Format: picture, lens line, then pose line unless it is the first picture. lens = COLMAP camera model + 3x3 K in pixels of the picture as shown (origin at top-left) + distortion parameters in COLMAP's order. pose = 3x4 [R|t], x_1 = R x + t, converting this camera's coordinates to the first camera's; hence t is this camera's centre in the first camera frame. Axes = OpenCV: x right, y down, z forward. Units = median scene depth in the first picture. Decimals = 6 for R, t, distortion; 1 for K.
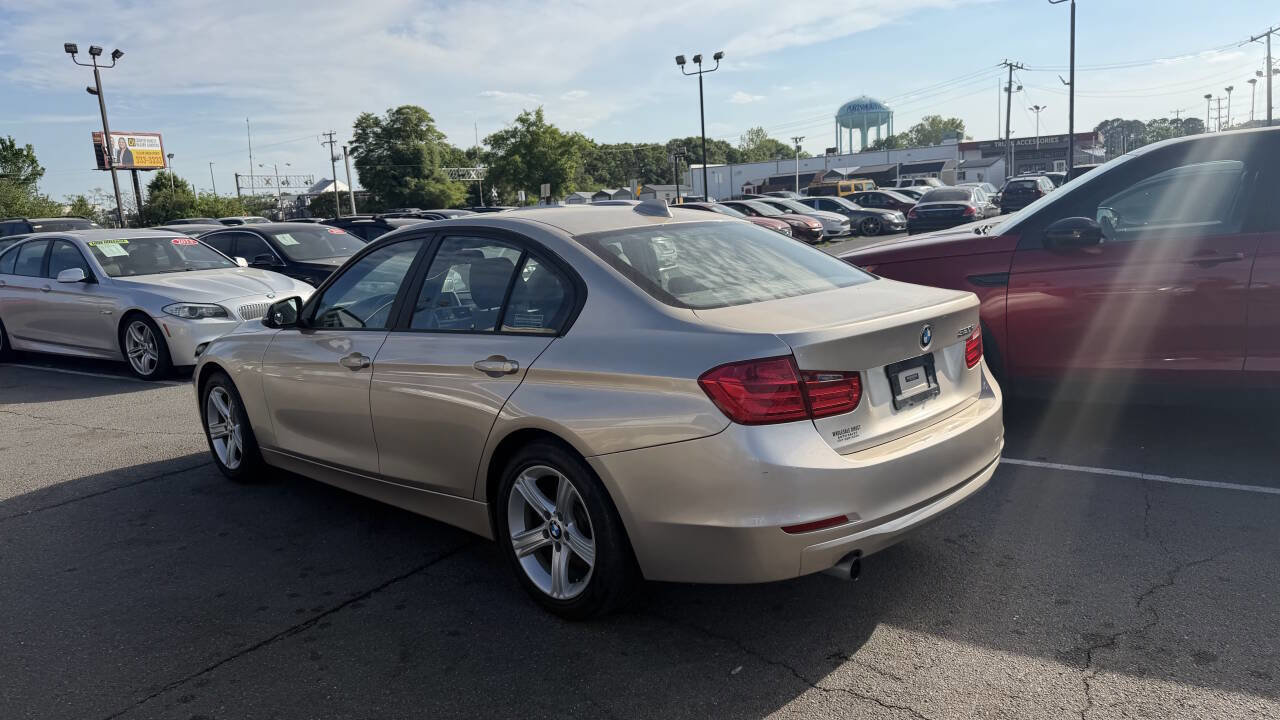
lens RADIAL K [[885.7, 0, 651.5], [0, 885.7, 376.8], [0, 0, 1]] dist [0.190930, -0.393585]
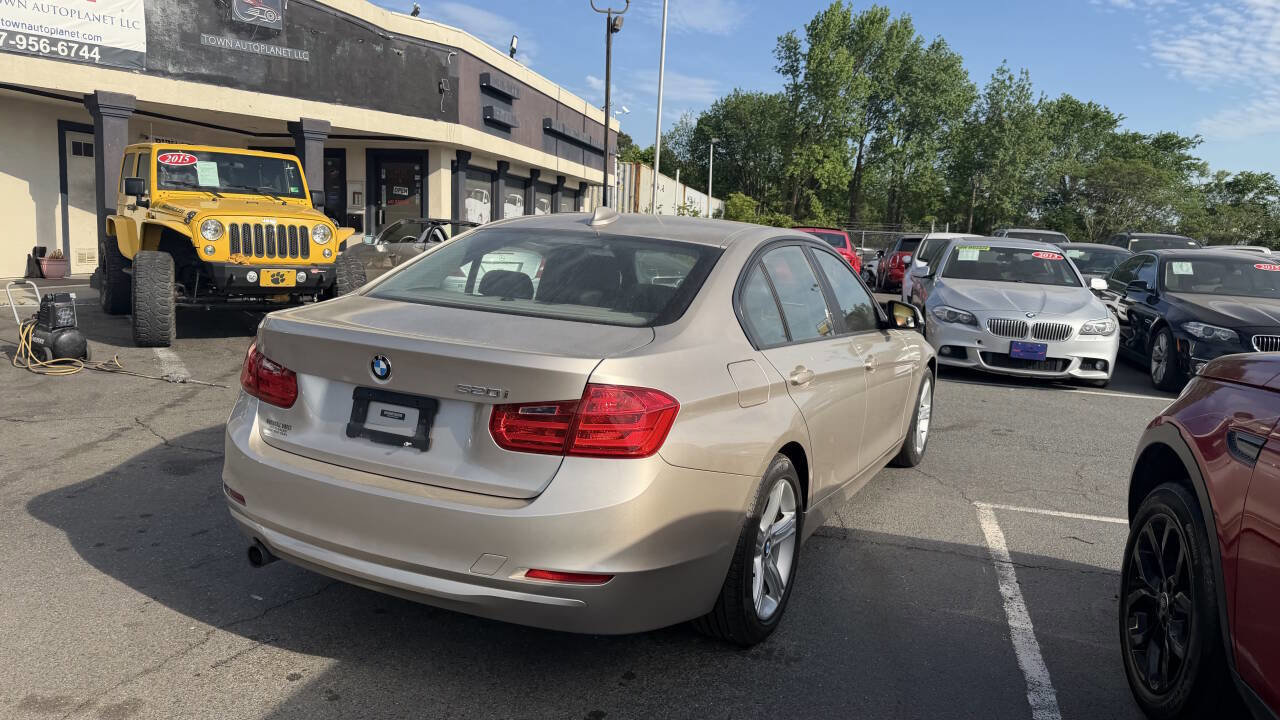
lens RADIAL K [[906.5, 0, 655.3], [0, 906.5, 353.2], [0, 0, 1]] dist [0.027486, -0.031462]
pose [[0.288393, 0.195150, -0.937415, 0.035093], [-0.242431, 0.961993, 0.125684, -0.006778], [0.926314, 0.191013, 0.324742, 0.028349]]
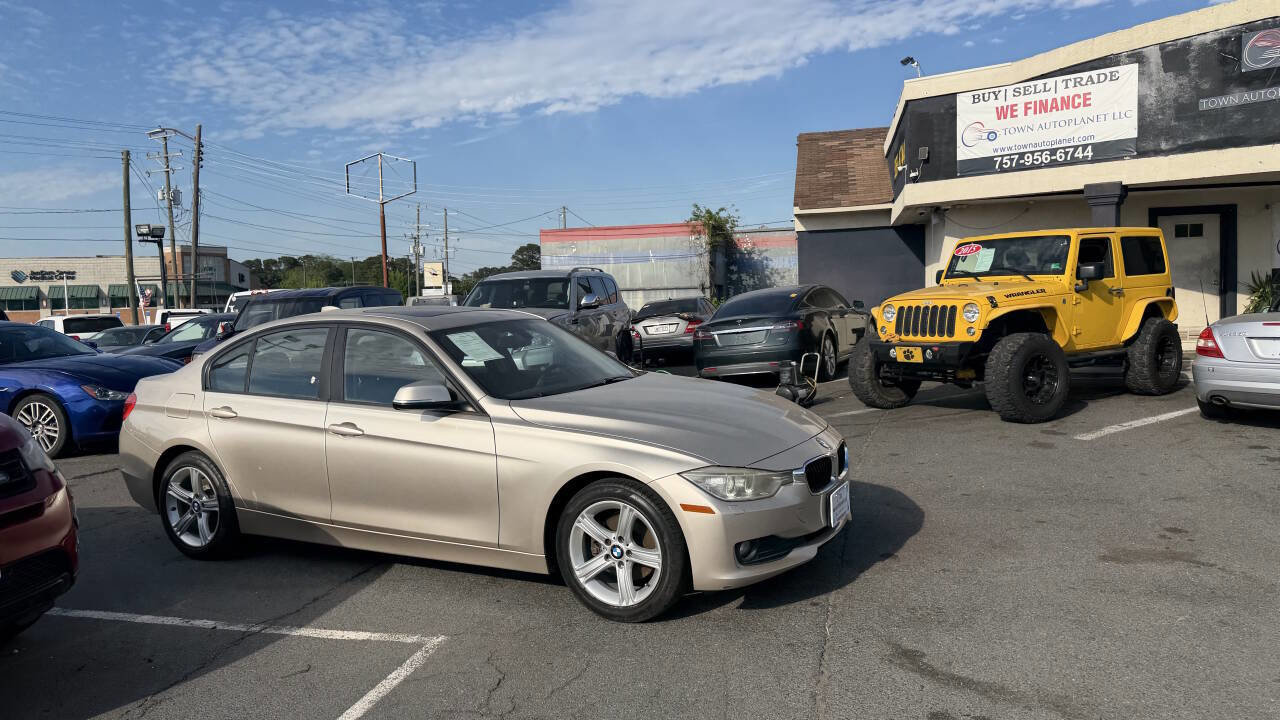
lens RADIAL K [[899.7, 0, 640.0], [0, 899.7, 360.0], [0, 0, 1]] dist [0.079701, -0.124226]
pose [[-0.959837, 0.105916, -0.259797, -0.003739], [0.034761, 0.963762, 0.264488, -0.019006], [0.278396, 0.244834, -0.928737, 0.098562]]
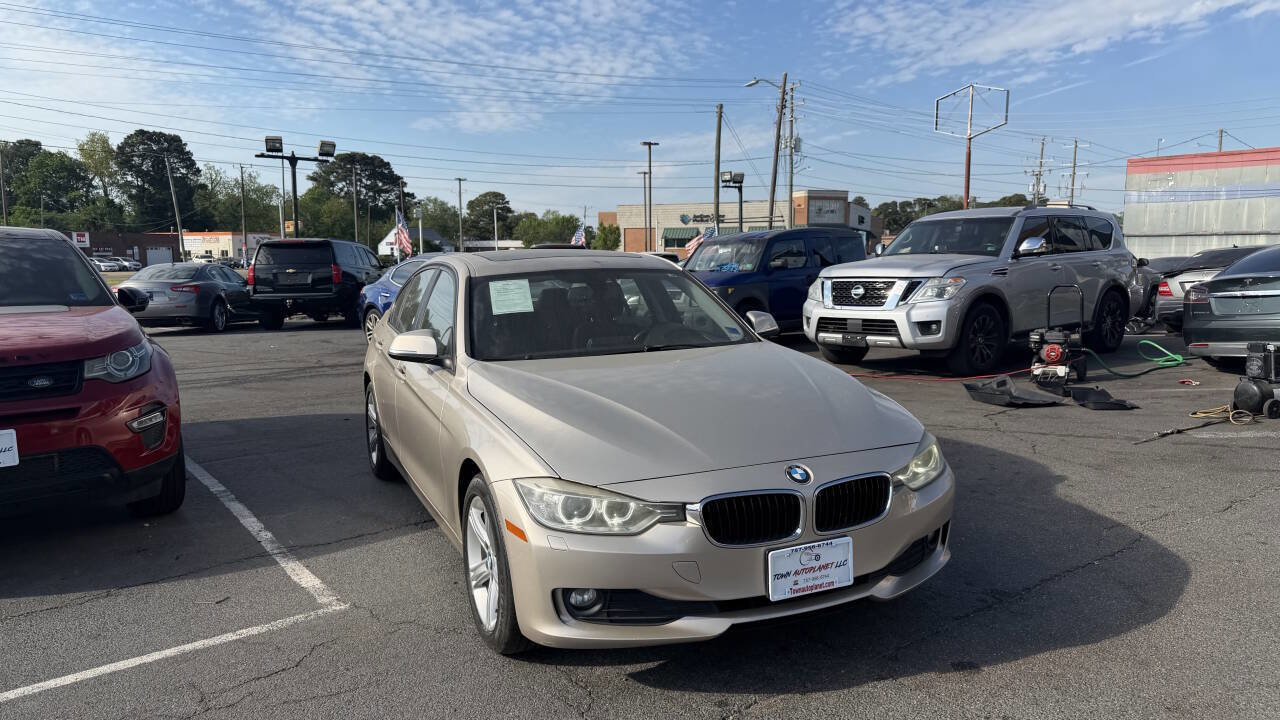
lens RADIAL K [[910.8, 0, 640.0], [0, 910.8, 360.0], [0, 0, 1]] dist [0.017565, -0.022509]
pose [[-0.919261, 0.019210, 0.393180, -0.030450], [0.134088, 0.954358, 0.266873, -0.014968], [-0.370108, 0.298046, -0.879880, 0.087456]]
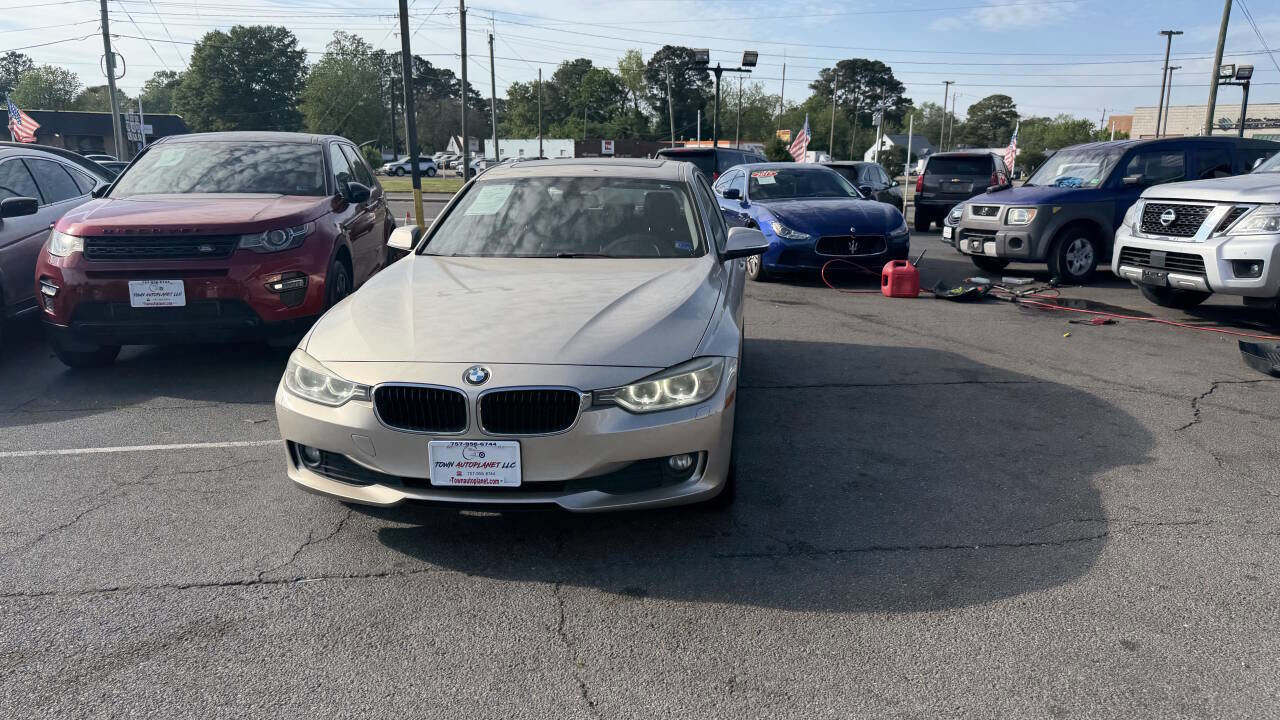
lens RADIAL K [[899.7, 0, 640.0], [0, 899.7, 360.0], [0, 0, 1]] dist [0.079701, -0.124226]
pose [[-0.600735, -0.119858, 0.790412, -0.051363], [0.177177, 0.944150, 0.277830, -0.011100], [-0.779568, 0.306945, -0.545947, 0.073256]]
